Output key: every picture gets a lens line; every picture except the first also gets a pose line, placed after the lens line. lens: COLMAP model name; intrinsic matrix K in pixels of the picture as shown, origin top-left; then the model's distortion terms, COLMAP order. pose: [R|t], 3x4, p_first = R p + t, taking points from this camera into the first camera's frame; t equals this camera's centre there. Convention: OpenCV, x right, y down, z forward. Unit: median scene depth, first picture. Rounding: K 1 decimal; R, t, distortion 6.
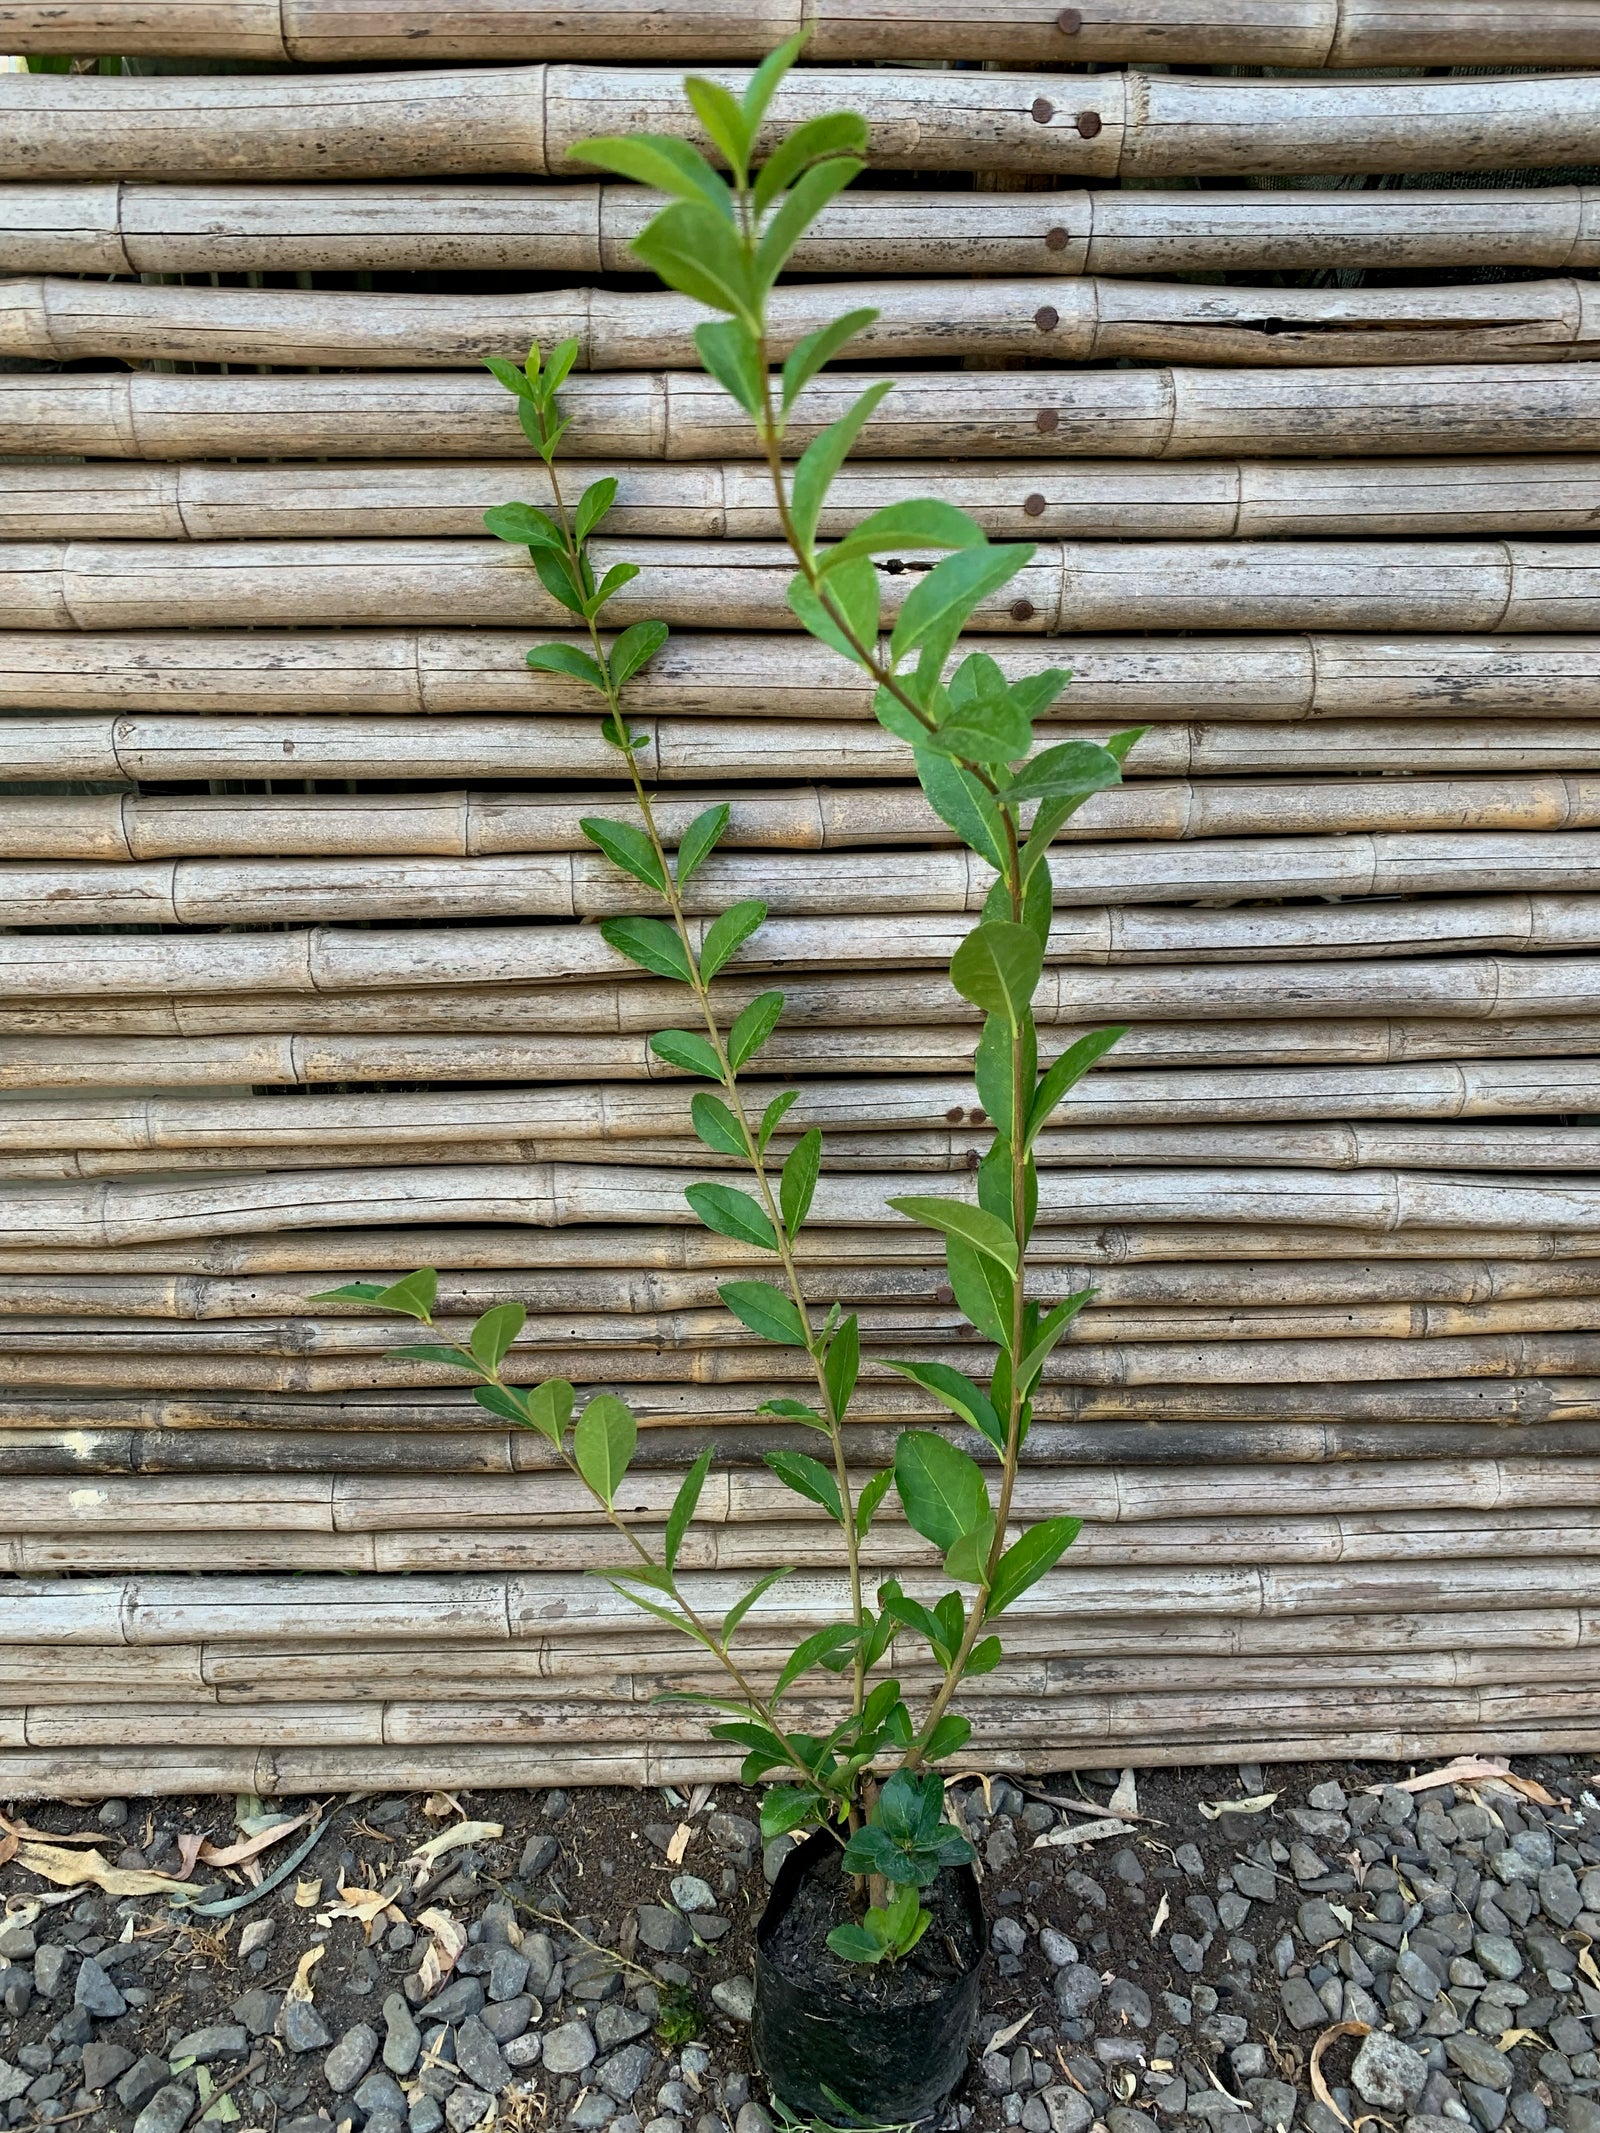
lens RADIAL K [[1579.0, 0, 823.3], [0, 1579.0, 1050.3], [0, 0, 1]] dist [0.009894, -0.005542]
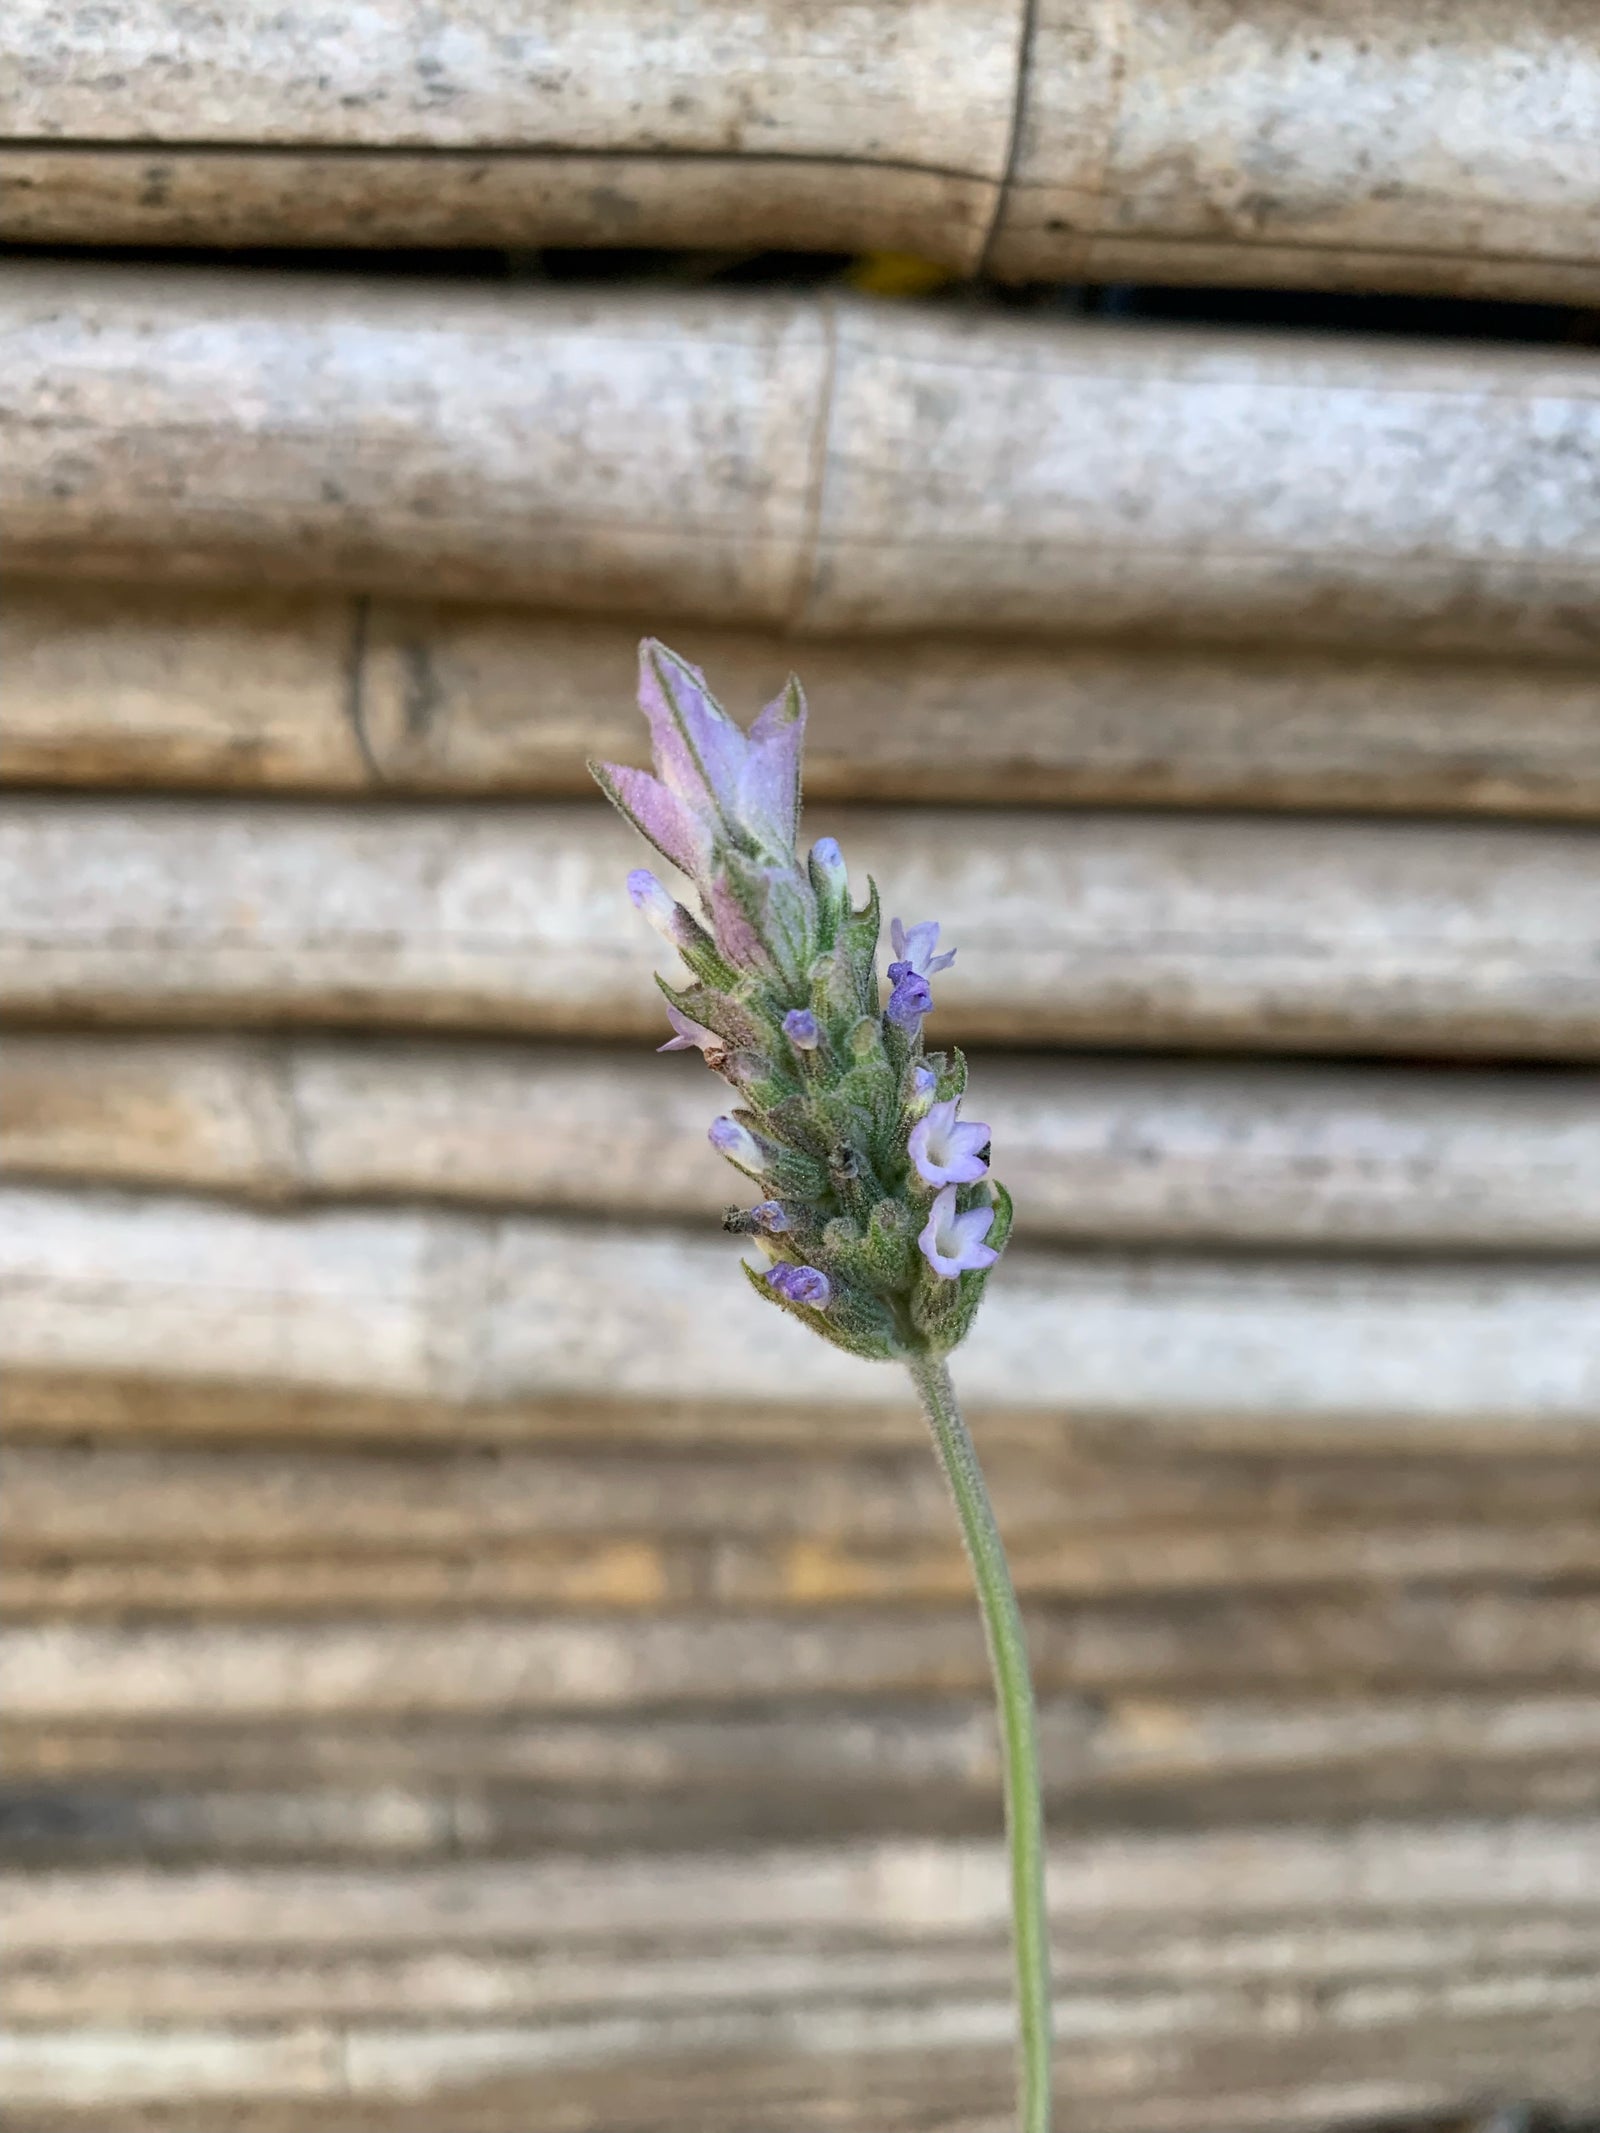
lens RADIAL K [[1765.6, 0, 802.4], [0, 1765.6, 1106.5], [0, 0, 1]] dist [-0.006359, -0.006308]
pose [[0.994928, 0.026791, 0.096961, 0.382823], [-0.057111, 0.943918, 0.325203, -0.033755], [-0.082811, -0.329091, 0.940660, 0.734654]]
